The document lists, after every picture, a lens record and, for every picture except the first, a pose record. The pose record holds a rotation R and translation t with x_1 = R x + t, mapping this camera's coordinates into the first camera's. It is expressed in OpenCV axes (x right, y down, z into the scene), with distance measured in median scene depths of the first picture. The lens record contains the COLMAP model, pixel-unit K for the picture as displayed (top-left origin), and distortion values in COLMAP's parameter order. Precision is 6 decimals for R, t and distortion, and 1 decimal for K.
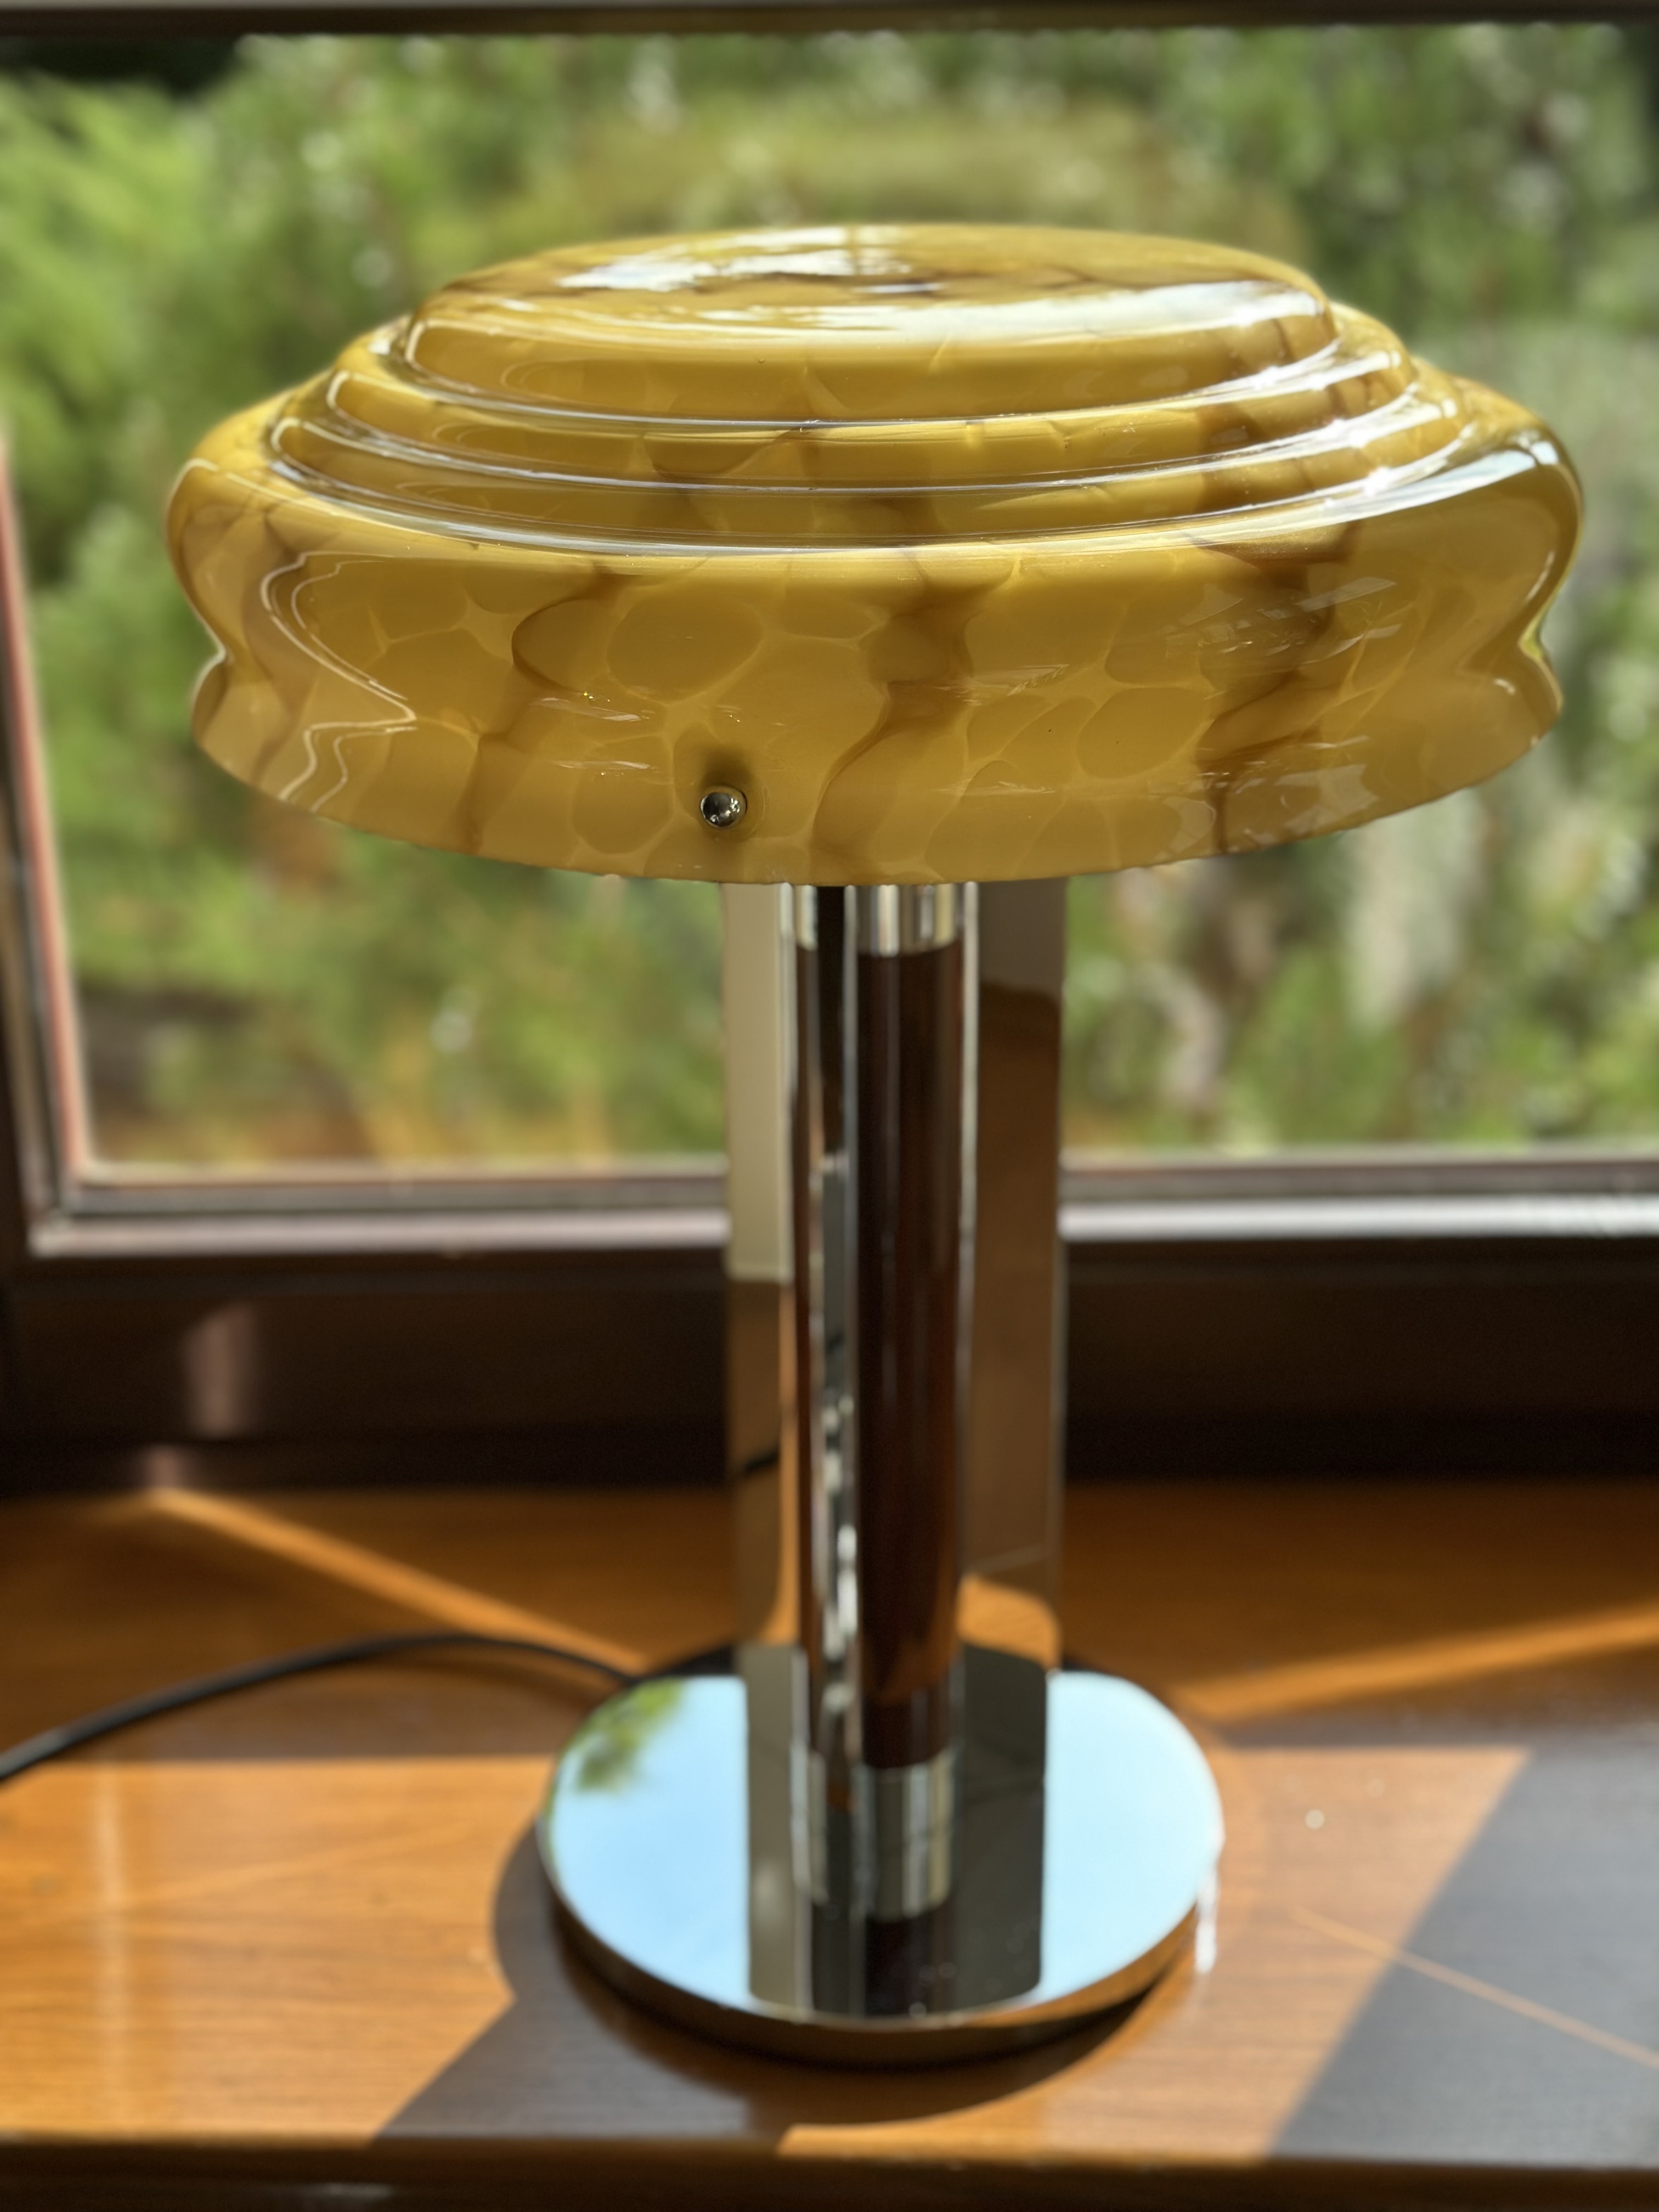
lens RADIAL K [[3104.4, 0, 828.9], [0, 3104.4, 1121.6], [0, 0, 1]] dist [0.119254, 0.000000]
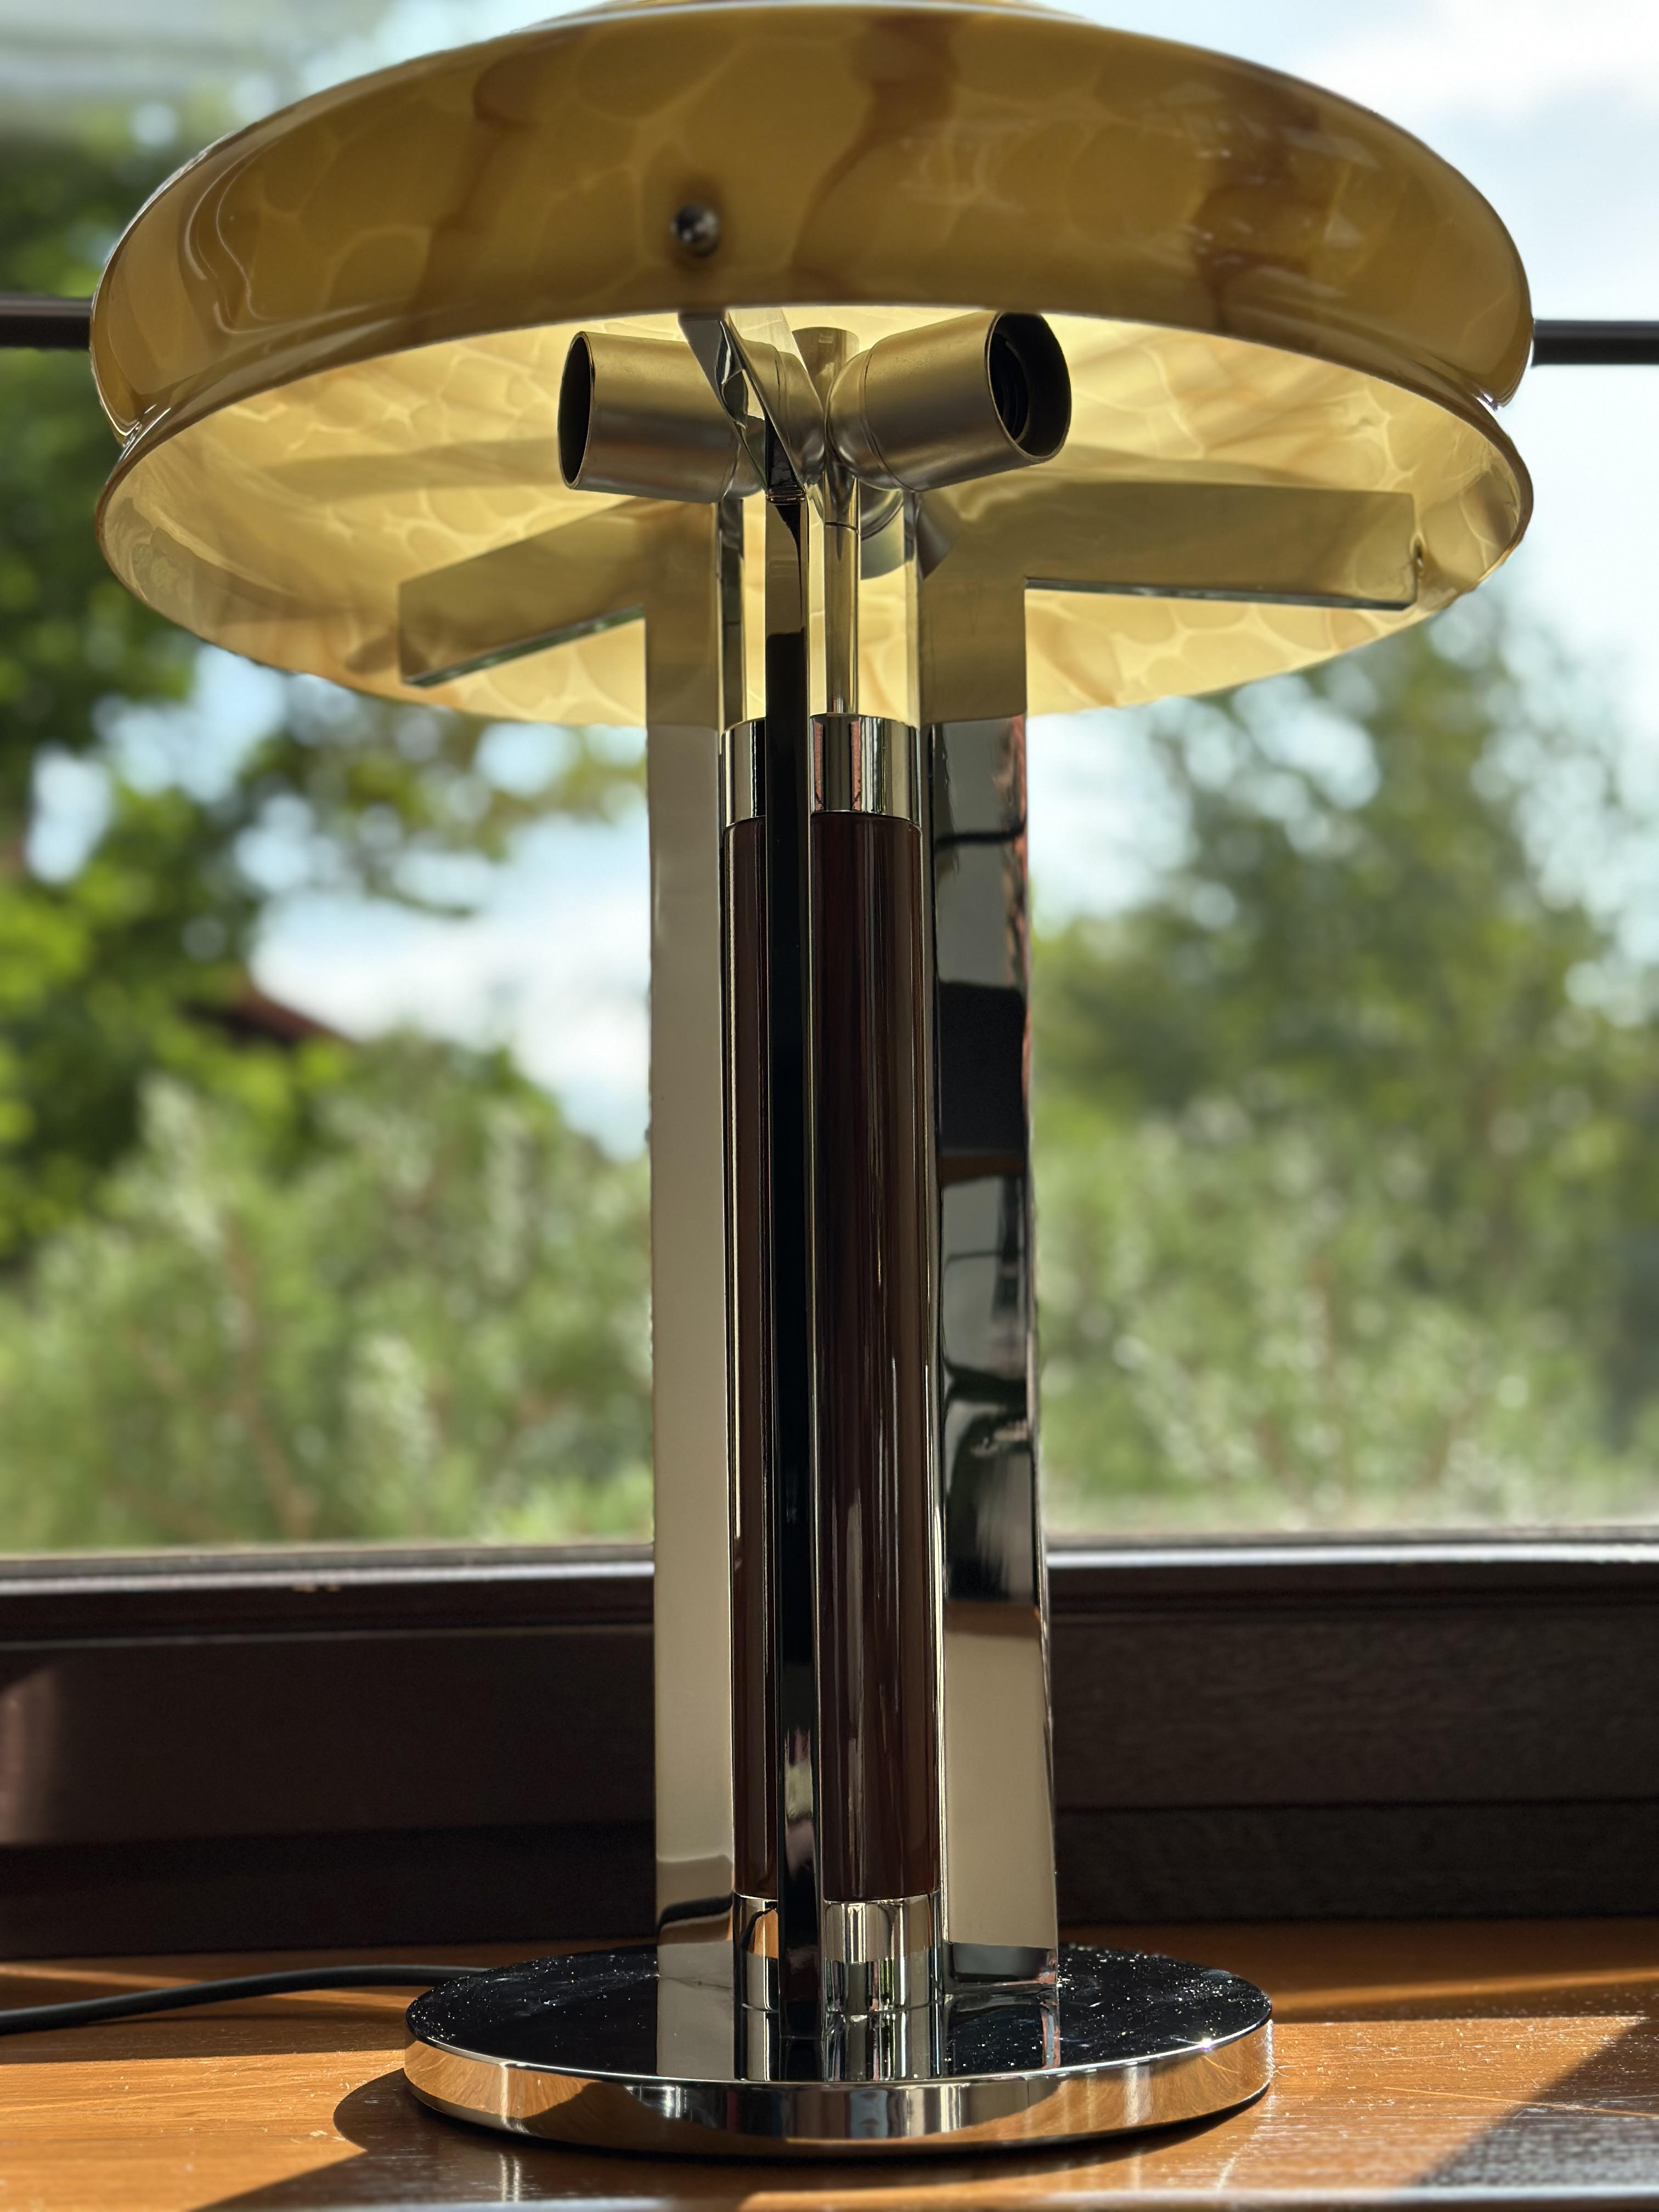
lens RADIAL K [[3104.4, 0, 824.6], [0, 3104.4, 1125.7], [0, 0, 1]] dist [0.119254, 0.000000]
pose [[0.998100, 0.002427, 0.061559, -0.035251], [0.028092, 0.871370, -0.489821, 0.398565], [-0.054830, 0.490620, 0.869647, 0.206155]]
